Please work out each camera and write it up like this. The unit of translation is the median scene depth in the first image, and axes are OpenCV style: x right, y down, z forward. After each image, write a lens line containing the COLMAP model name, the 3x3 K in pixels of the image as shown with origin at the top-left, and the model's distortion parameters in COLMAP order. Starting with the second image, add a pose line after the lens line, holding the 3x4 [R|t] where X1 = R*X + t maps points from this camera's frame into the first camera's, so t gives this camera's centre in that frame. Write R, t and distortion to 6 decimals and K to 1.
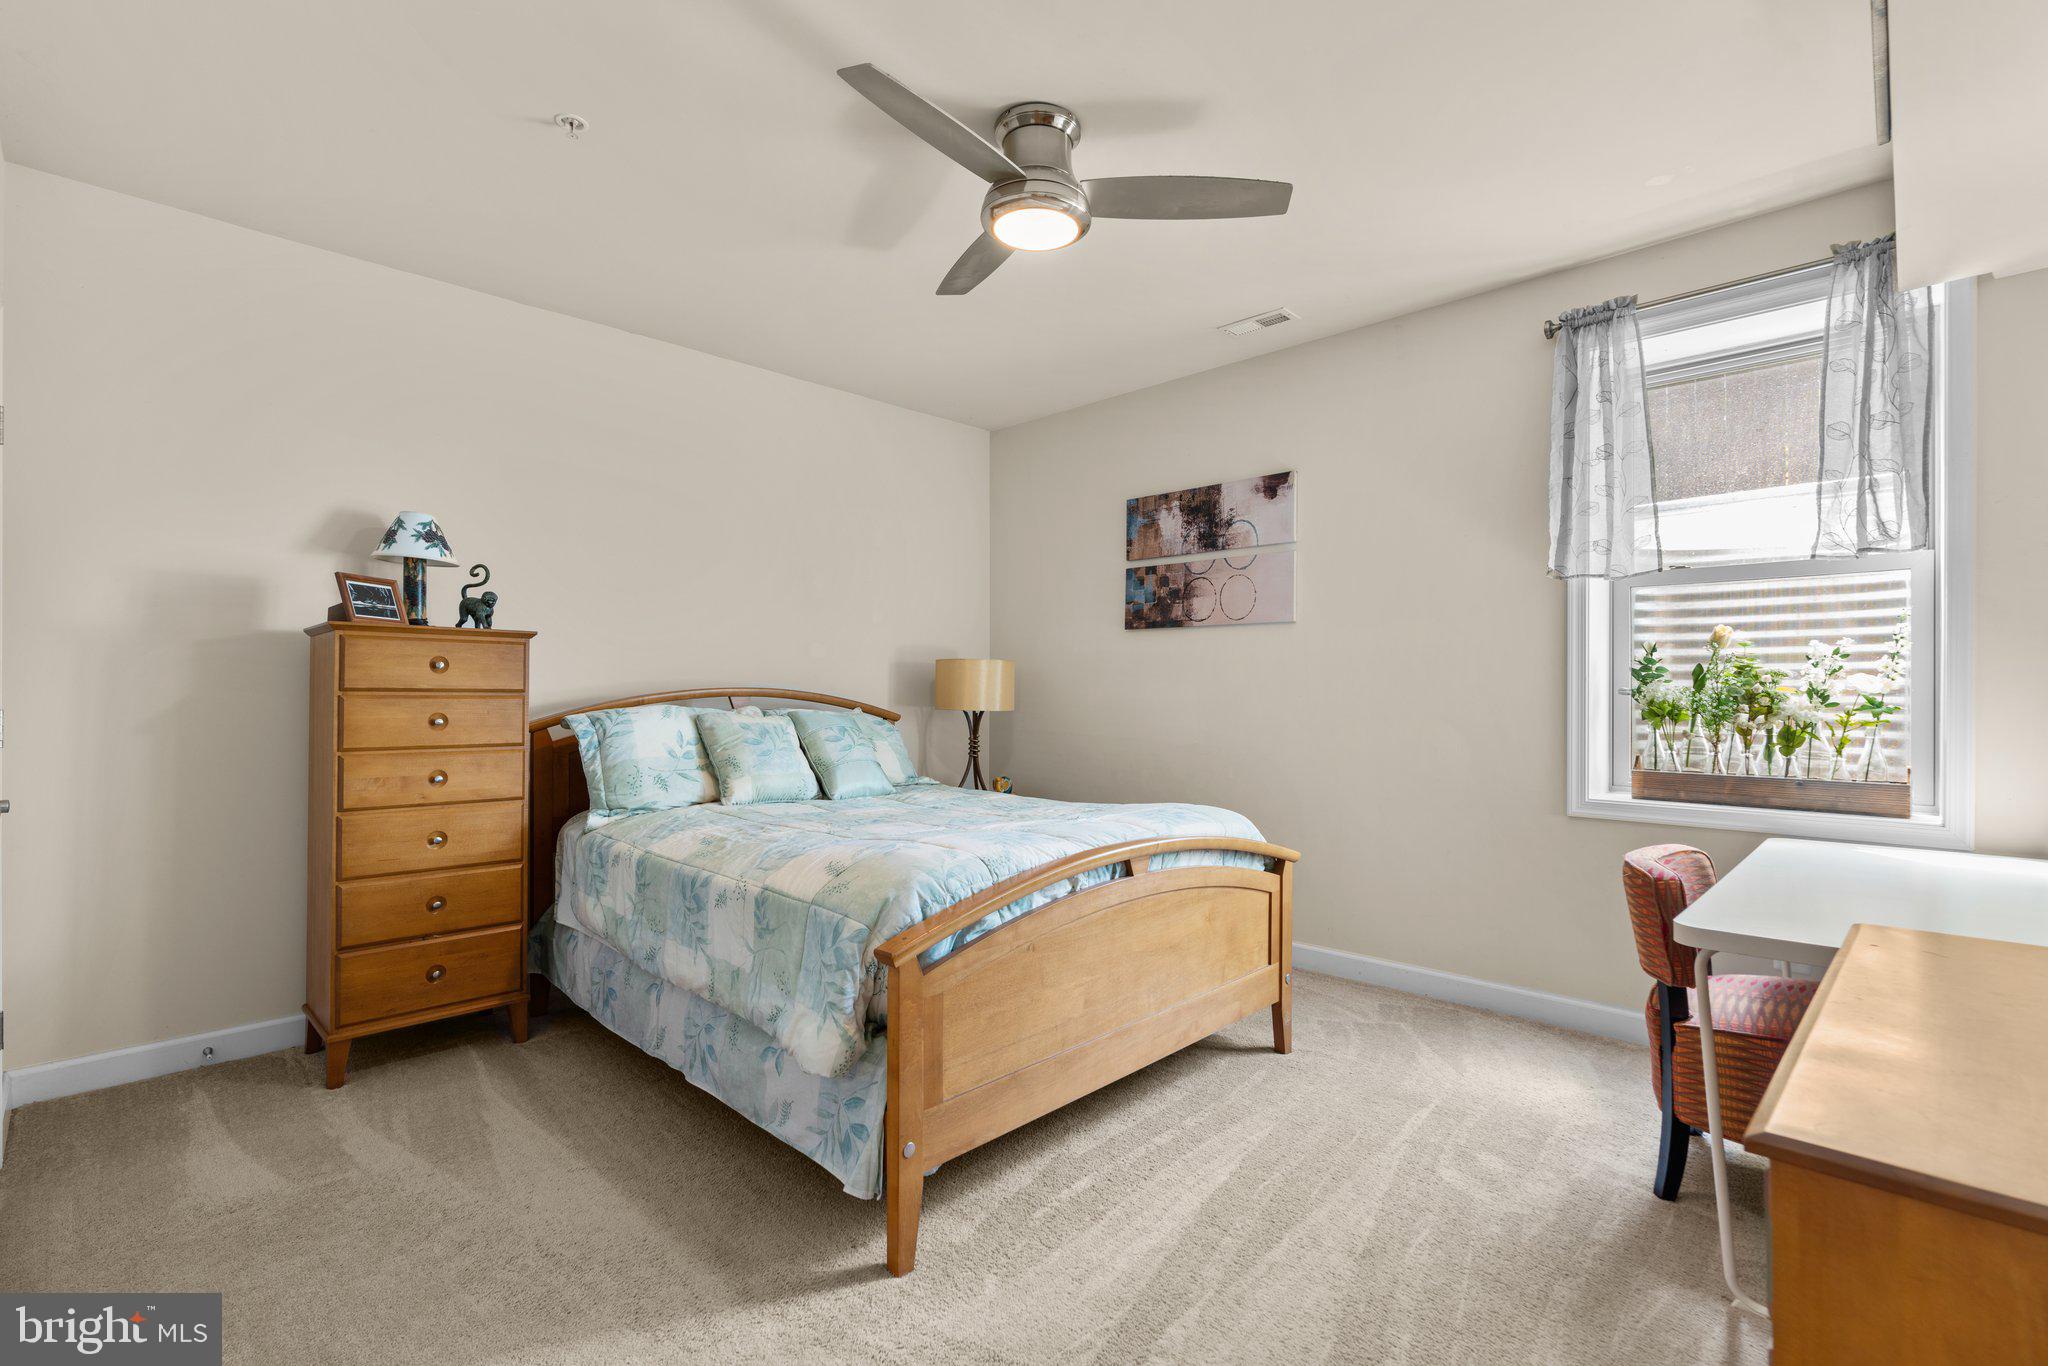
lens RADIAL K [[929.3, 0, 1025.0], [0, 929.3, 685.5], [0, 0, 1]] dist [-0.003392, -0.000280]
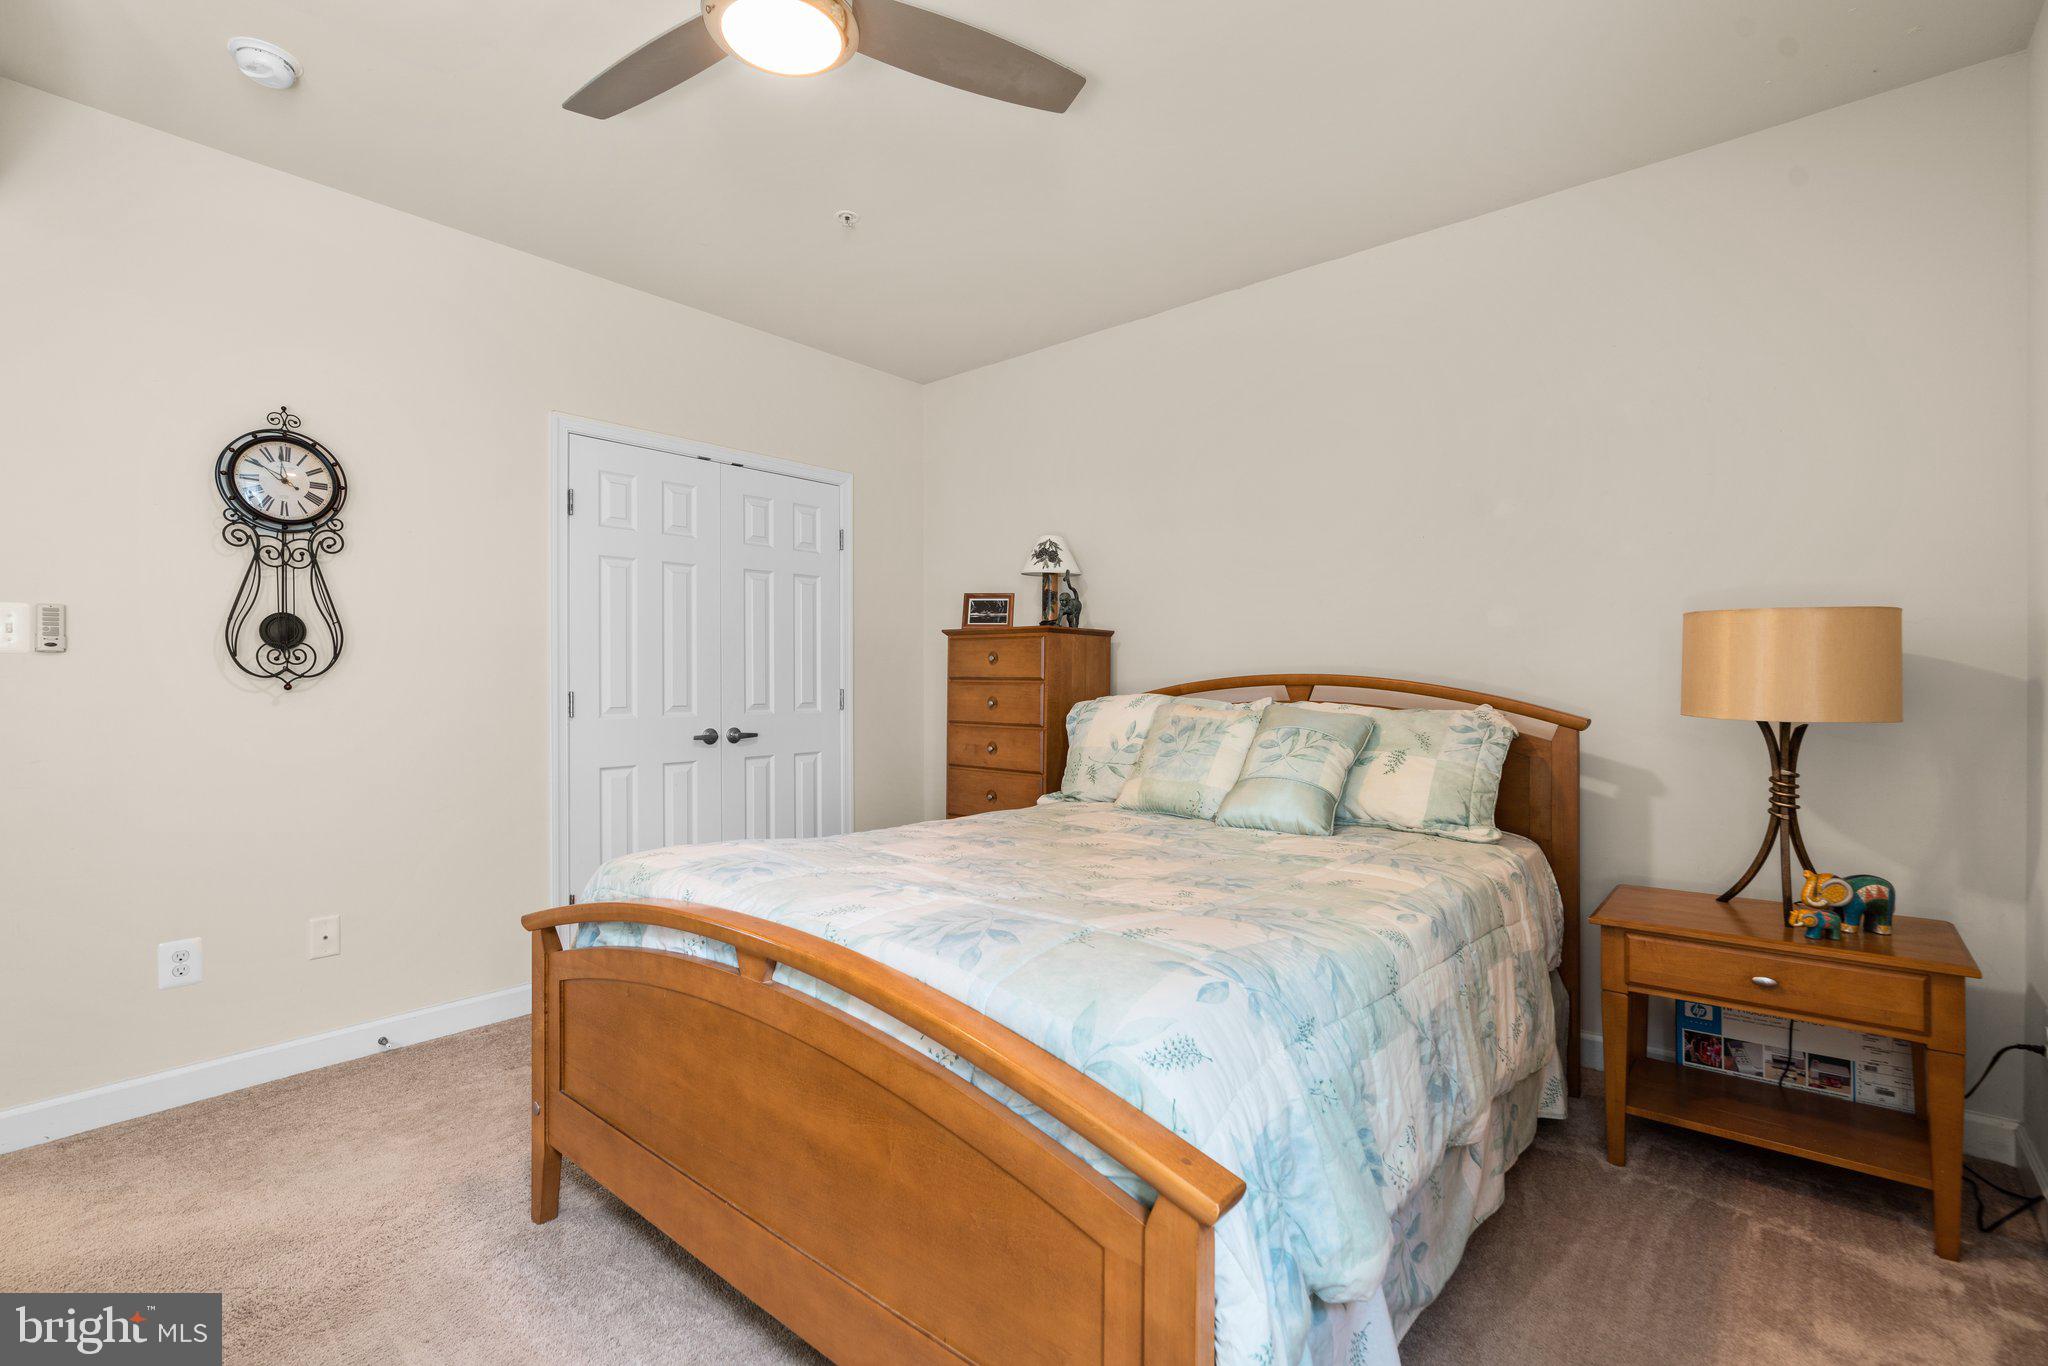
lens RADIAL K [[929.3, 0, 1024.2], [0, 929.3, 677.1], [0, 0, 1]] dist [-0.003392, -0.000280]
pose [[0.078130, -0.005021, -0.996931, 0.569436], [0.003039, 0.999984, -0.004798, 0.008588], [0.996939, -0.002655, 0.078144, 0.853530]]
